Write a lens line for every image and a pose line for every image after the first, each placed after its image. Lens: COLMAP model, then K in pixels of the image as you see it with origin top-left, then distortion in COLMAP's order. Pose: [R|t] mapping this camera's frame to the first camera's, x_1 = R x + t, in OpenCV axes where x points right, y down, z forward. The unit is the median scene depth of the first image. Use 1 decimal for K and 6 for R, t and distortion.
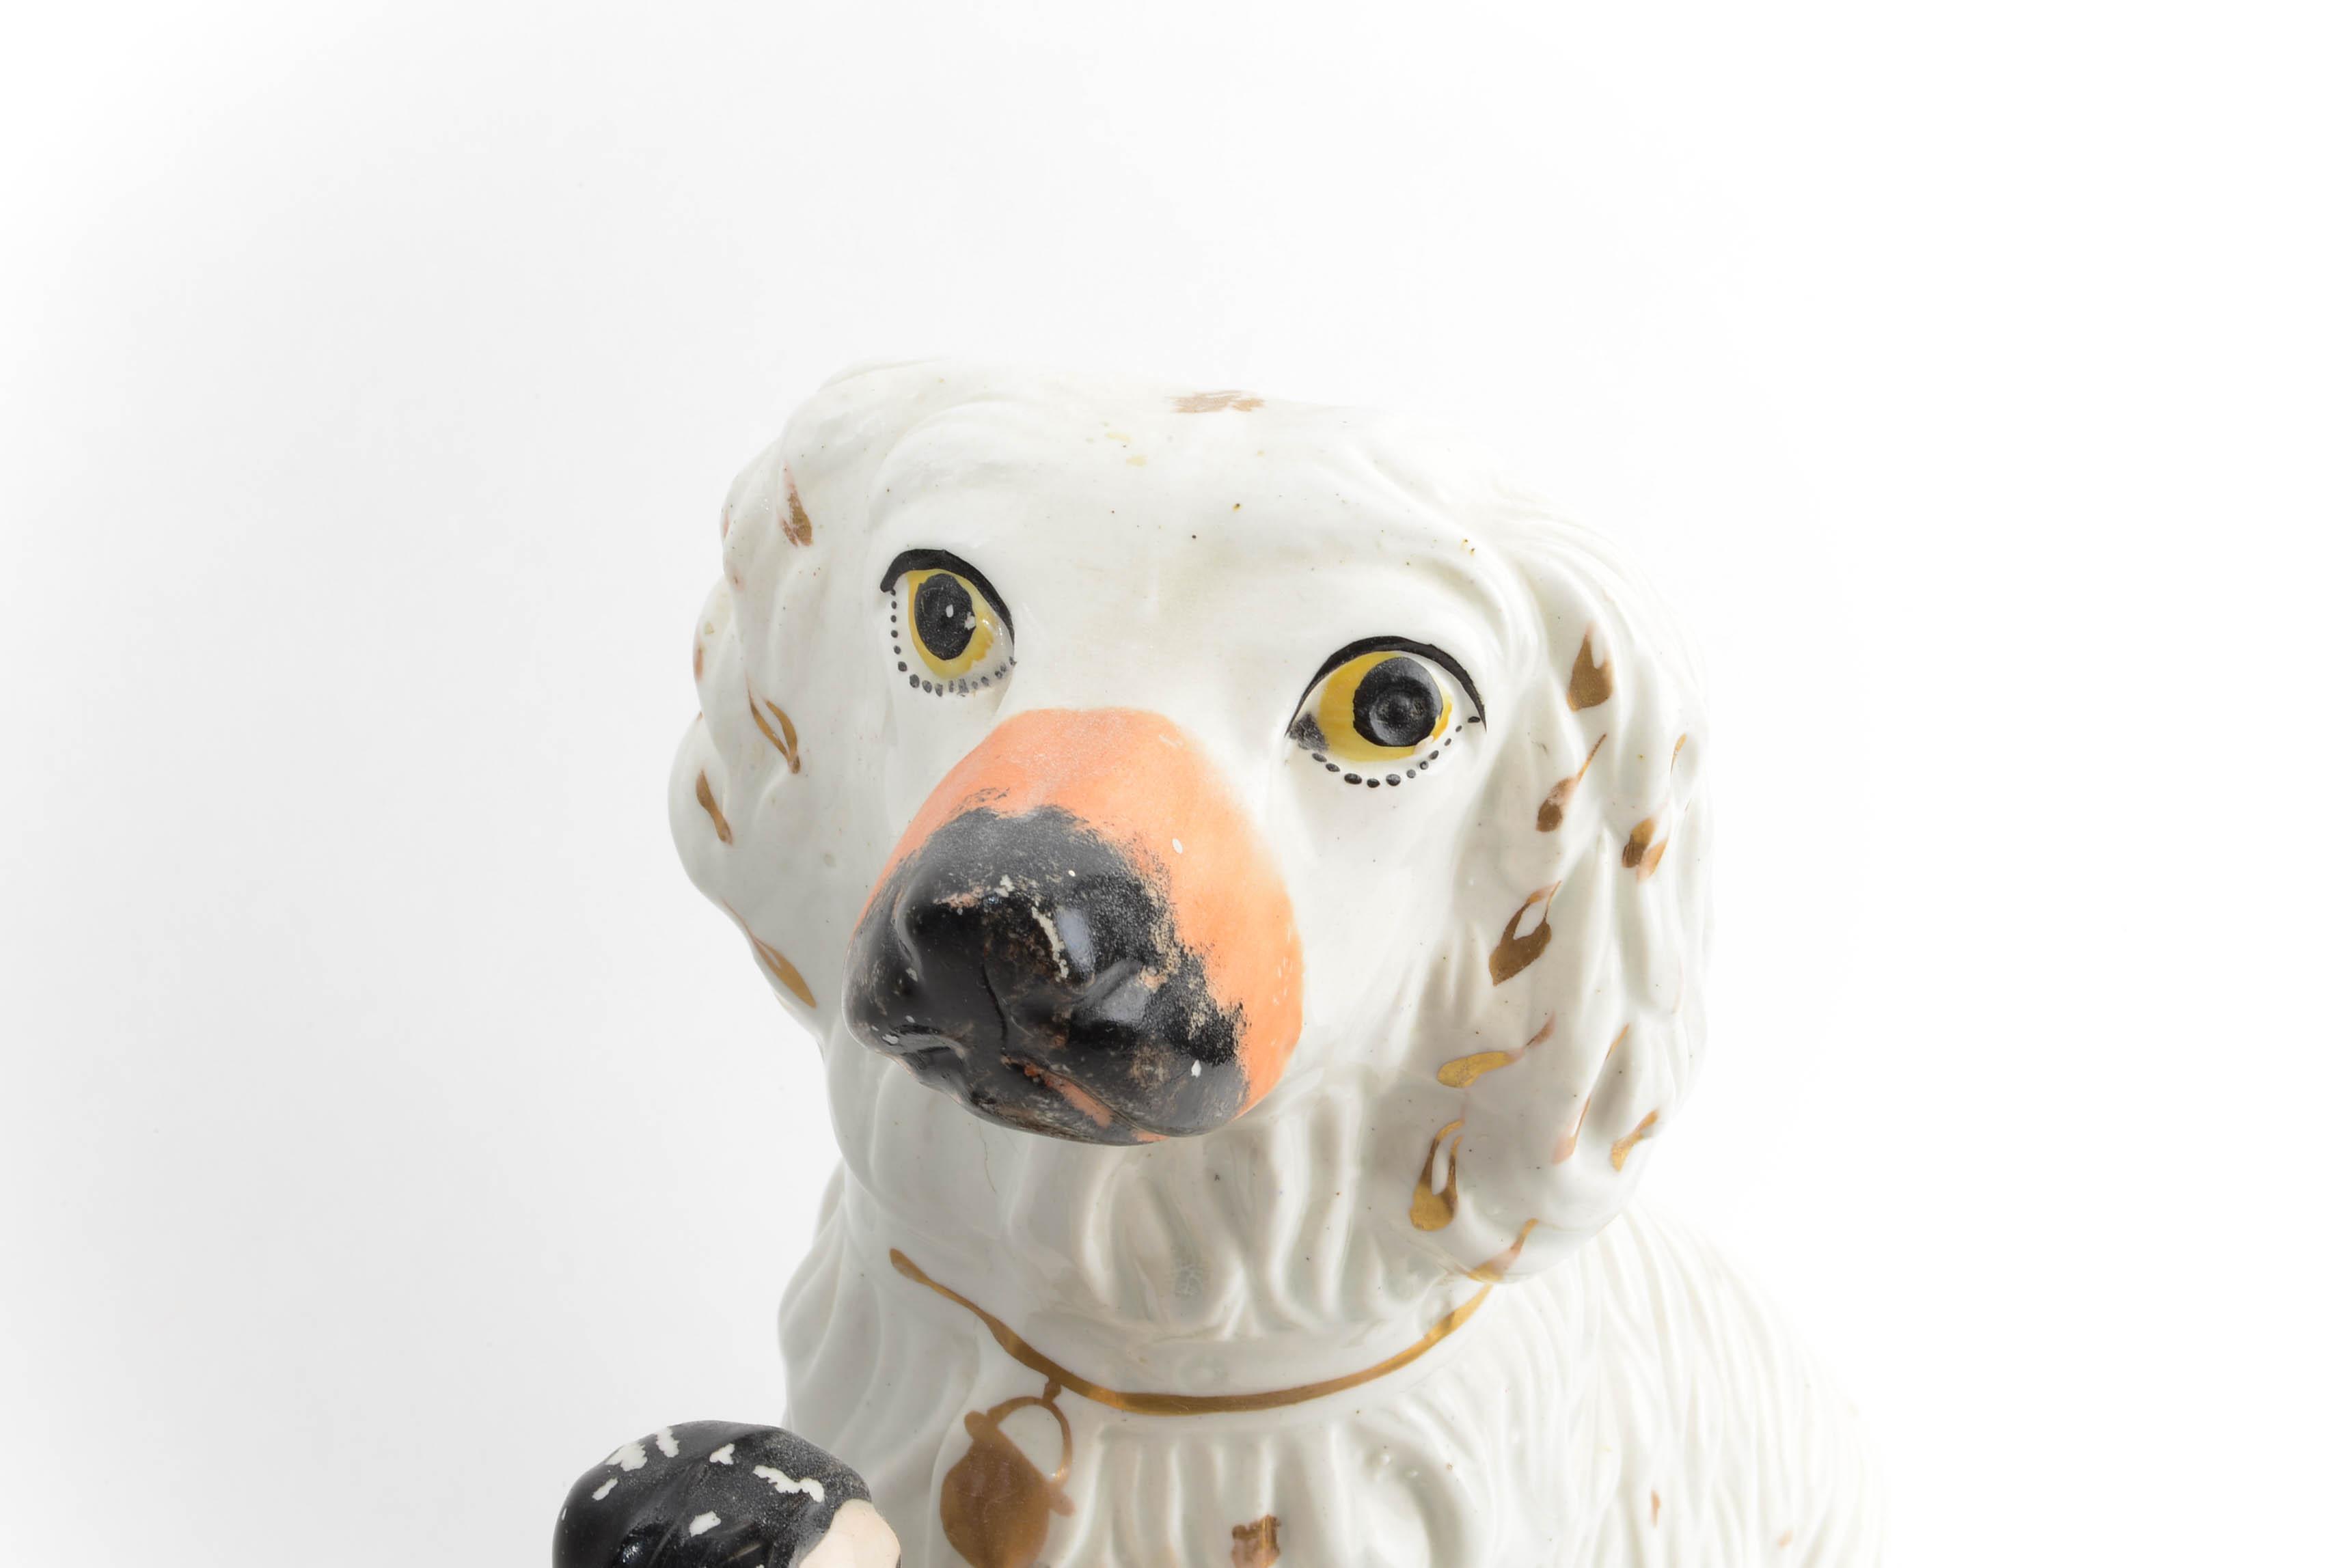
lens RADIAL K [[3013.8, 0, 1071.4], [0, 3013.8, 782.3], [0, 0, 1]] dist [0.014076, 0.045550]
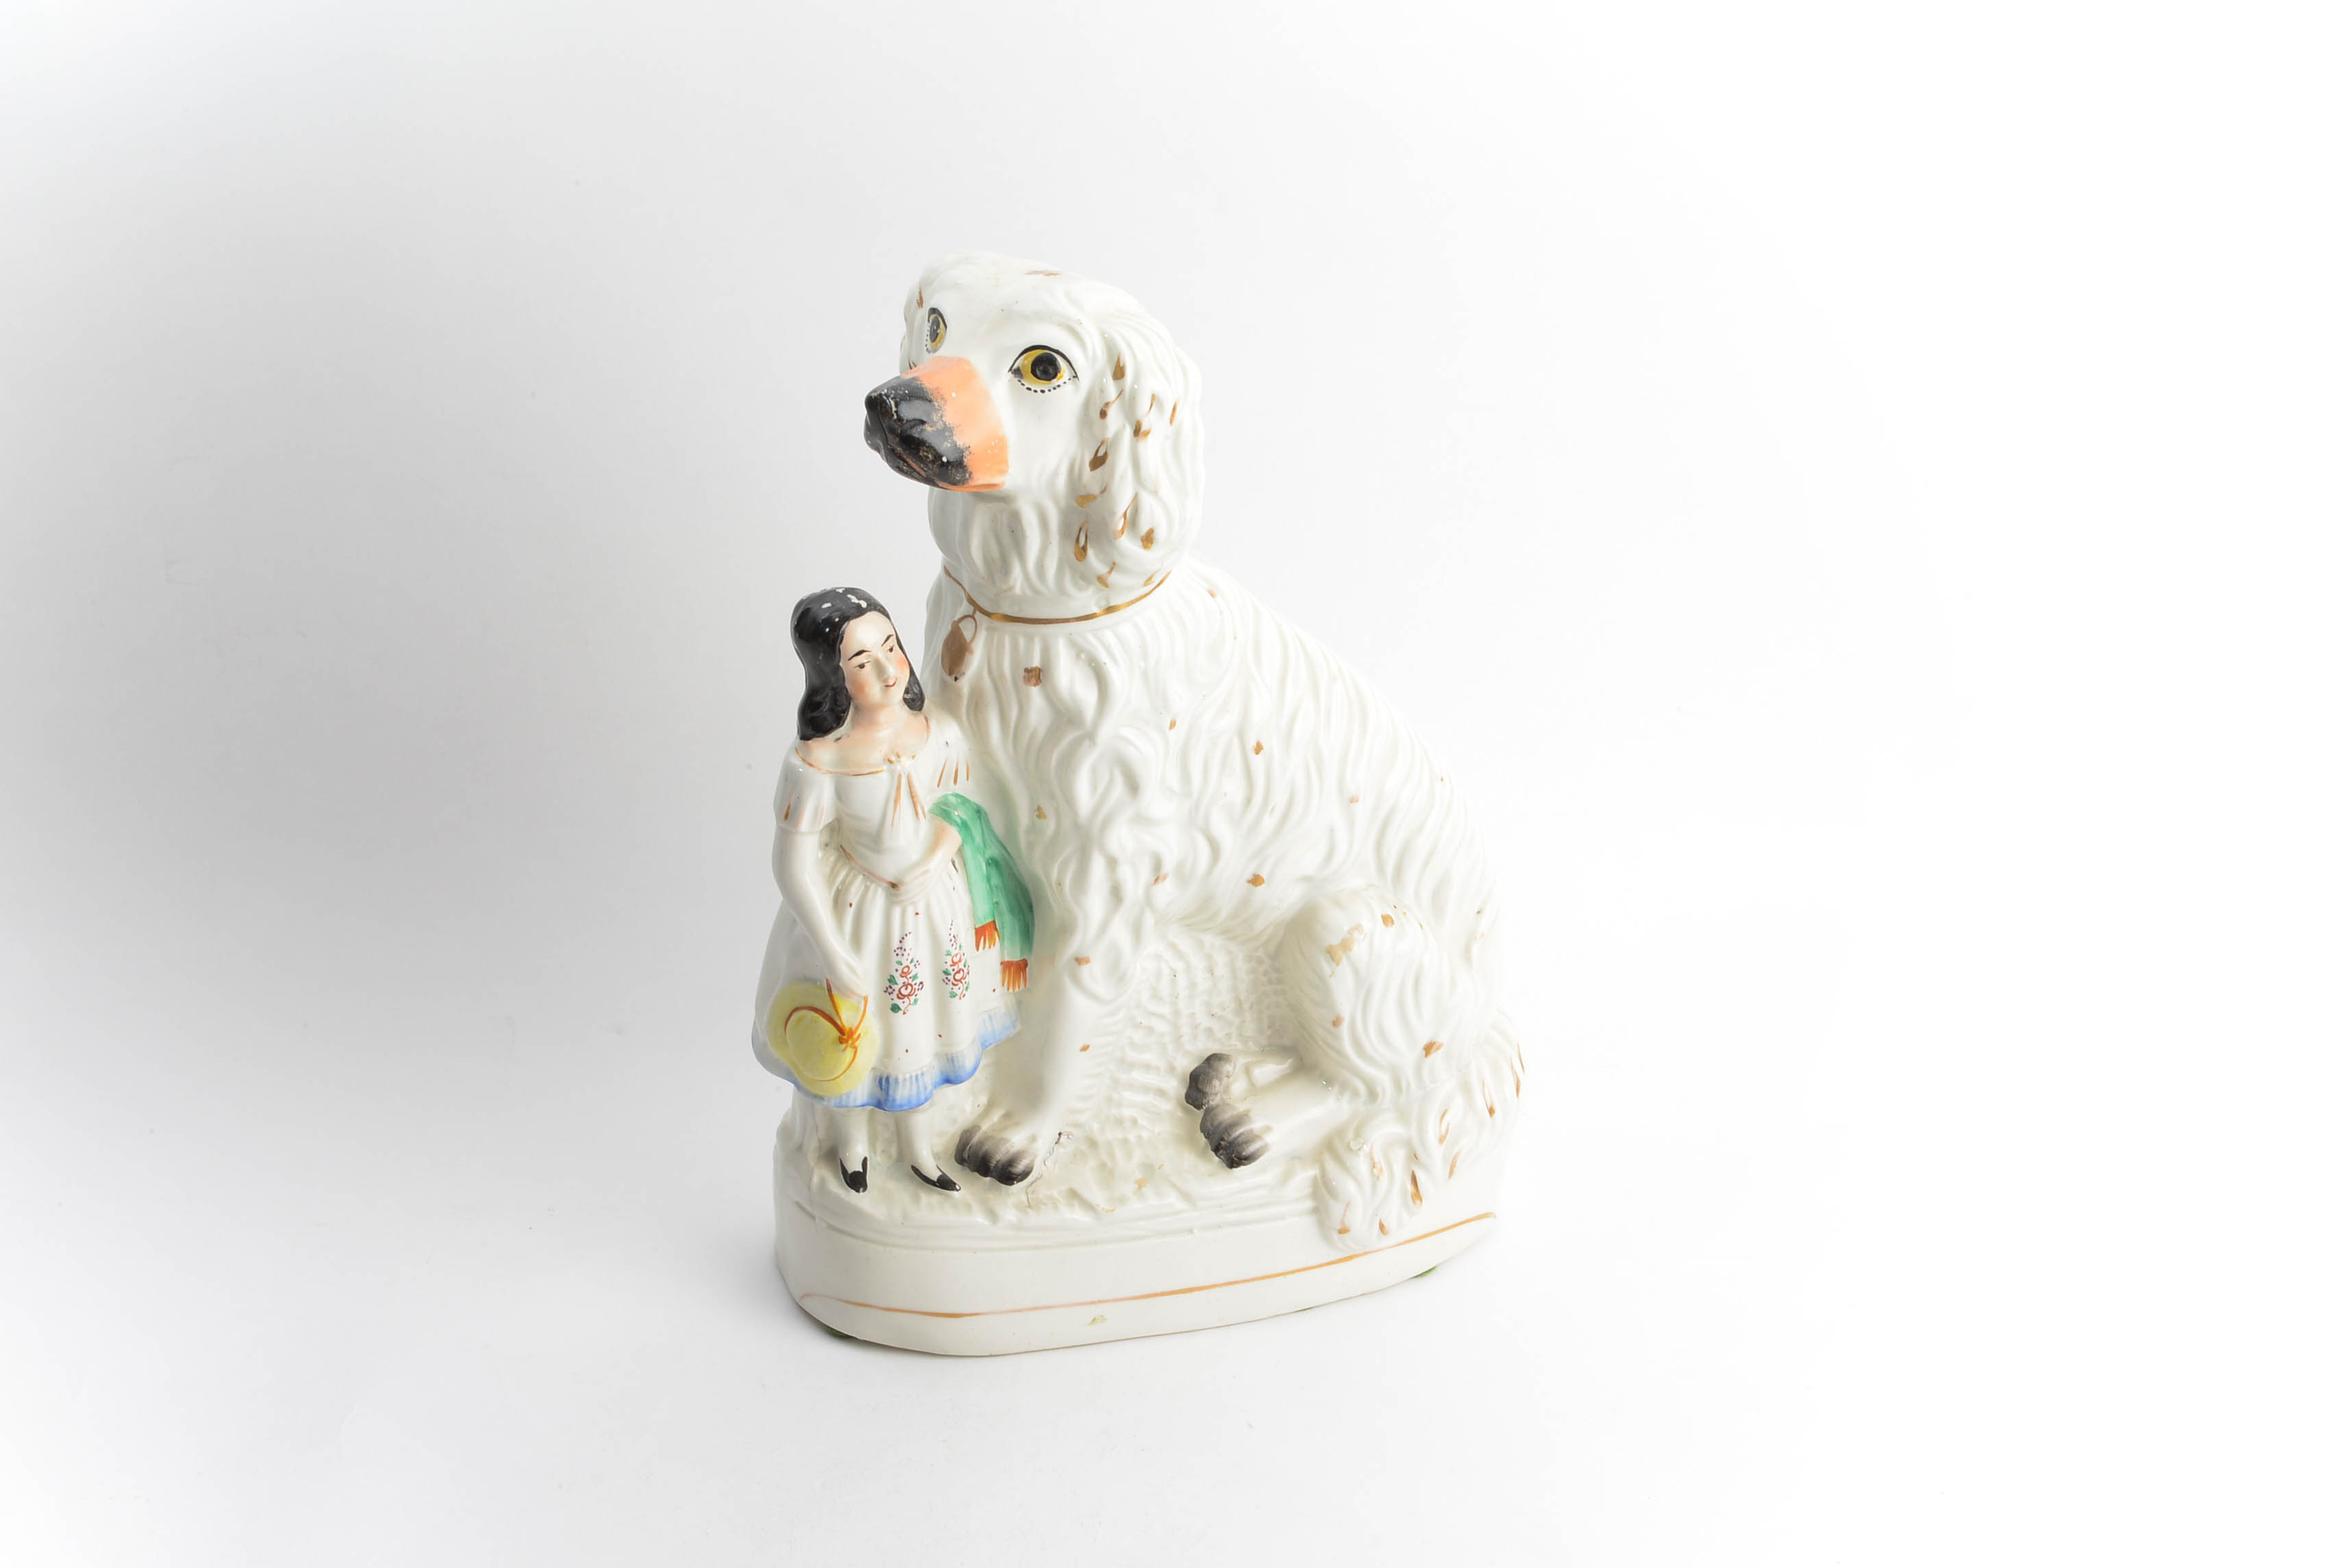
lens RADIAL K [[2896.3, 0, 1053.6], [0, 2896.3, 778.8], [0, 0, 1]] dist [0.004432, 0.003665]
pose [[0.918041, 0.156573, -0.364262, 1.151955], [-0.154165, 0.987394, 0.035879, 0.259499], [0.365287, 0.023218, 0.930605, -1.628071]]
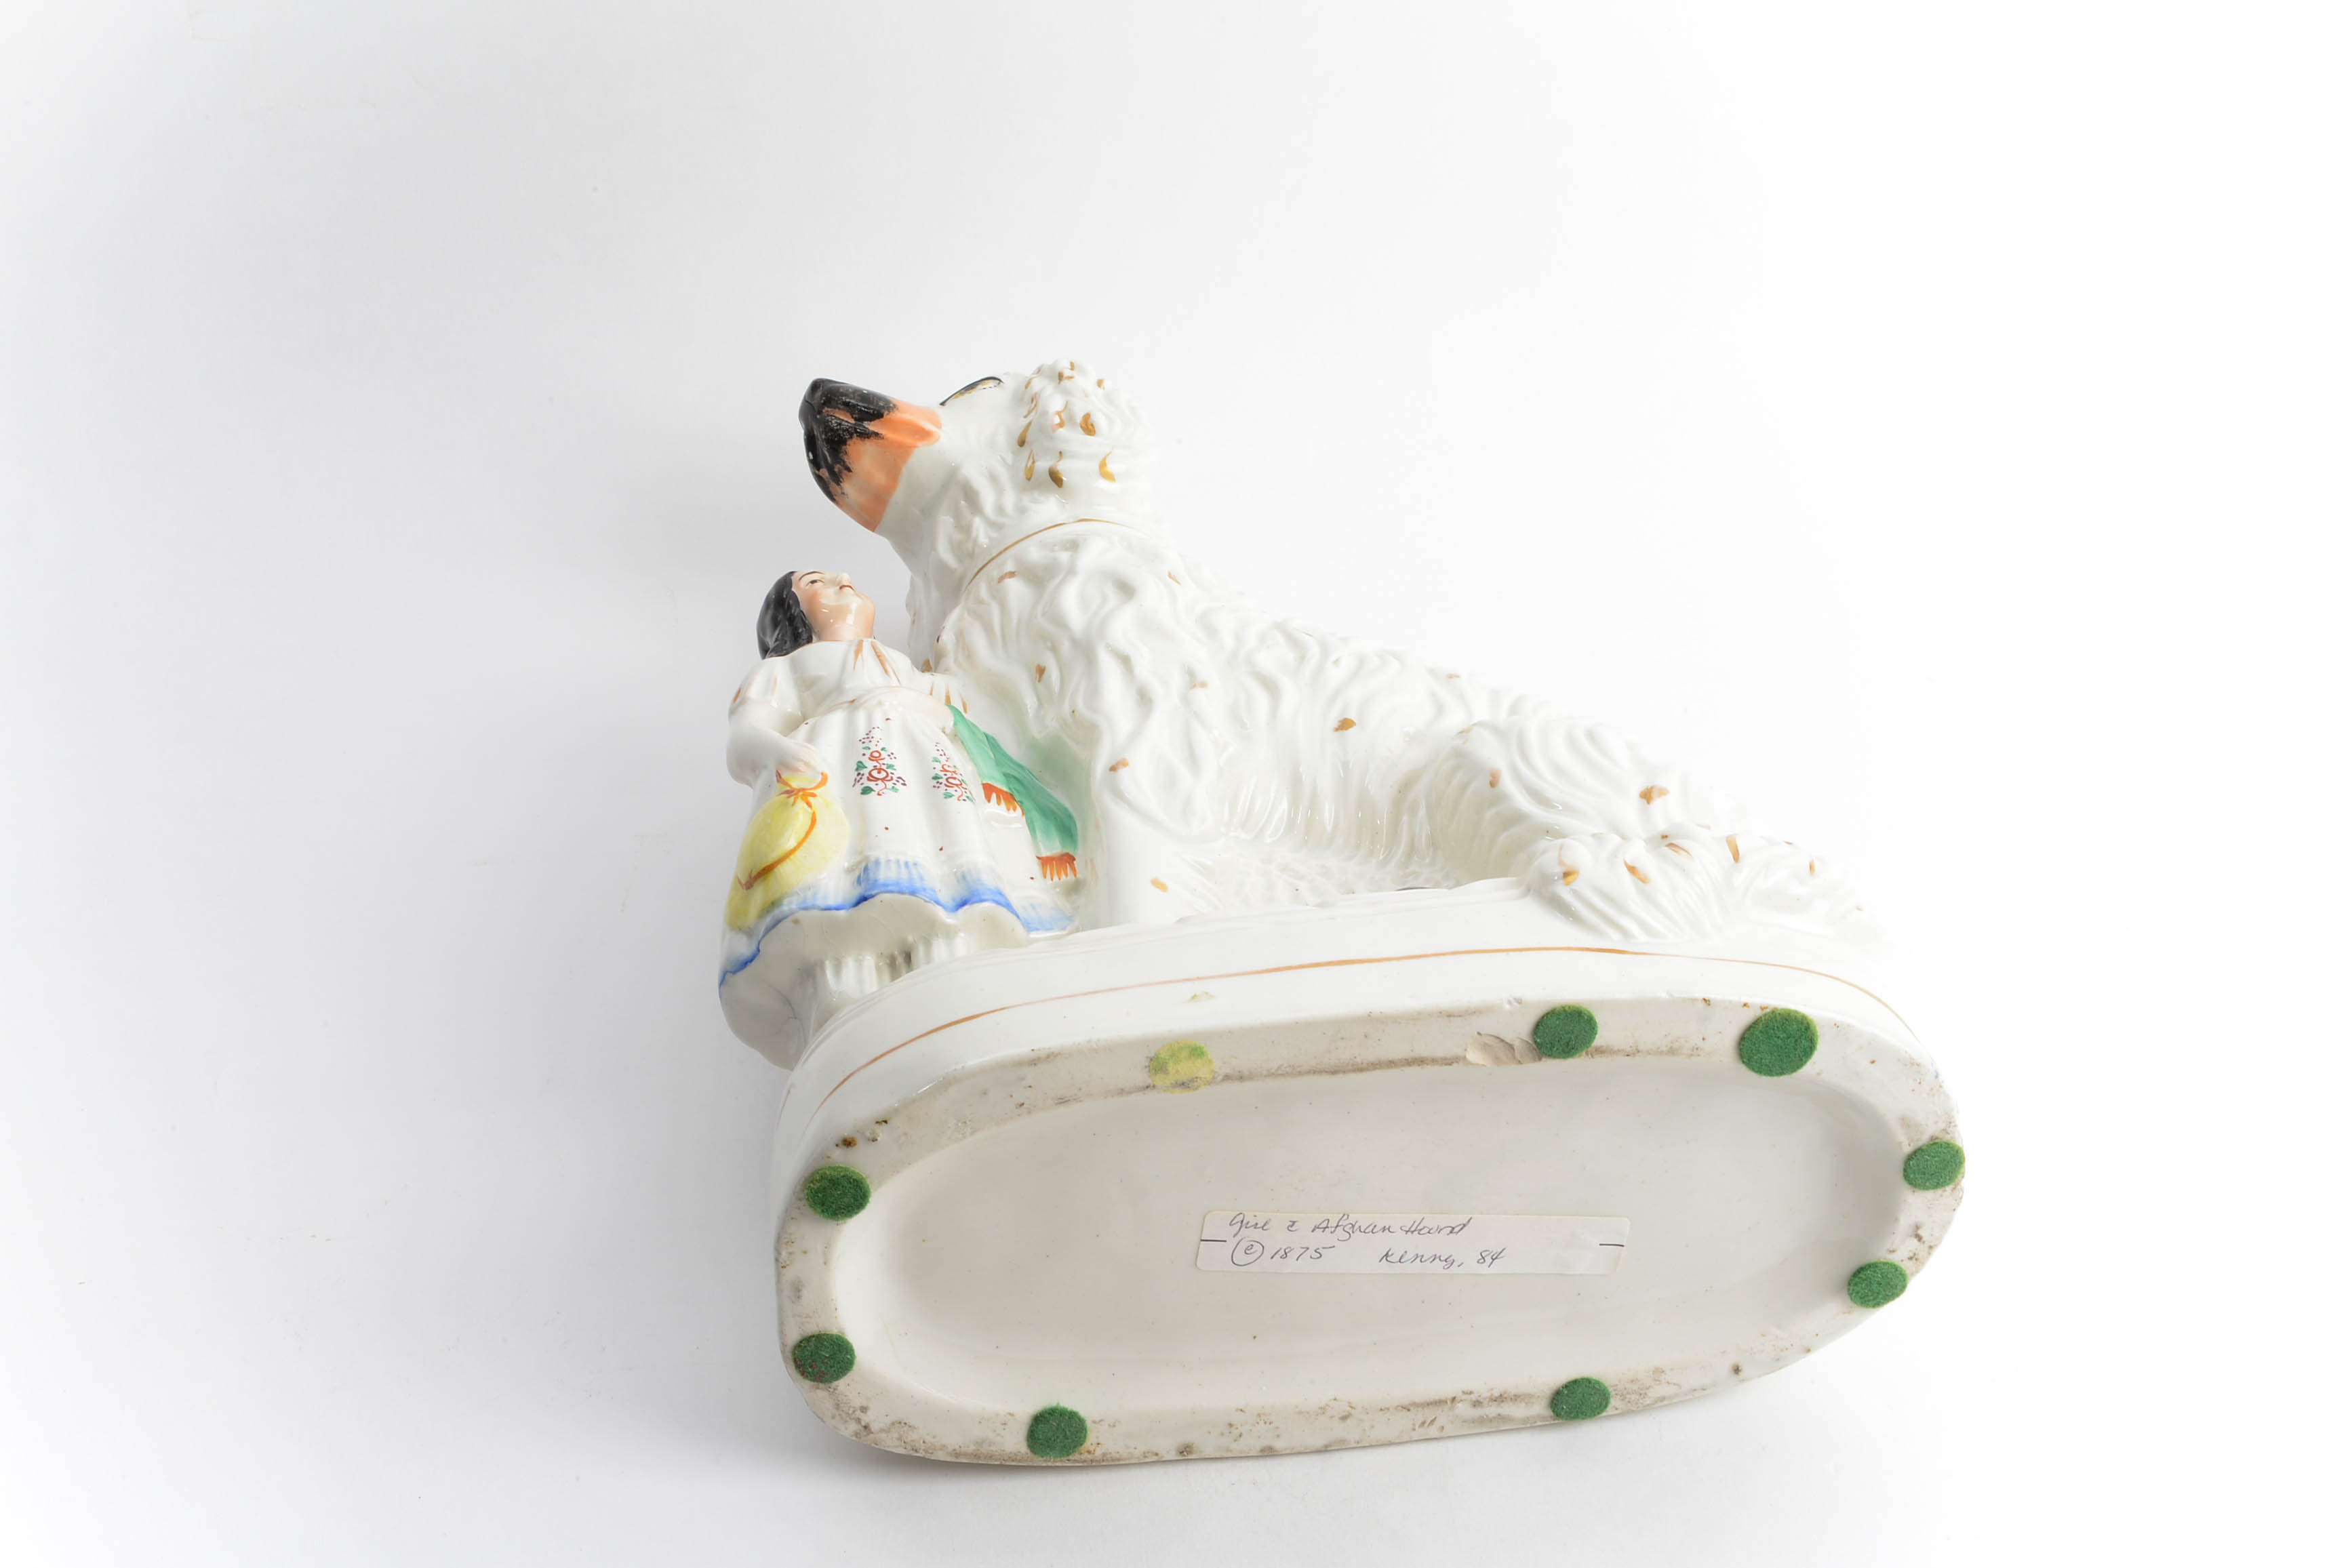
lens RADIAL K [[3013.8, 0, 1071.4], [0, 3013.8, 782.3], [0, 0, 1]] dist [0.014076, 0.045550]
pose [[0.742647, -0.620669, -0.251485, 0.676689], [-0.151670, 0.209887, -0.965890, 2.922818], [0.652282, 0.755458, 0.061735, 1.060637]]
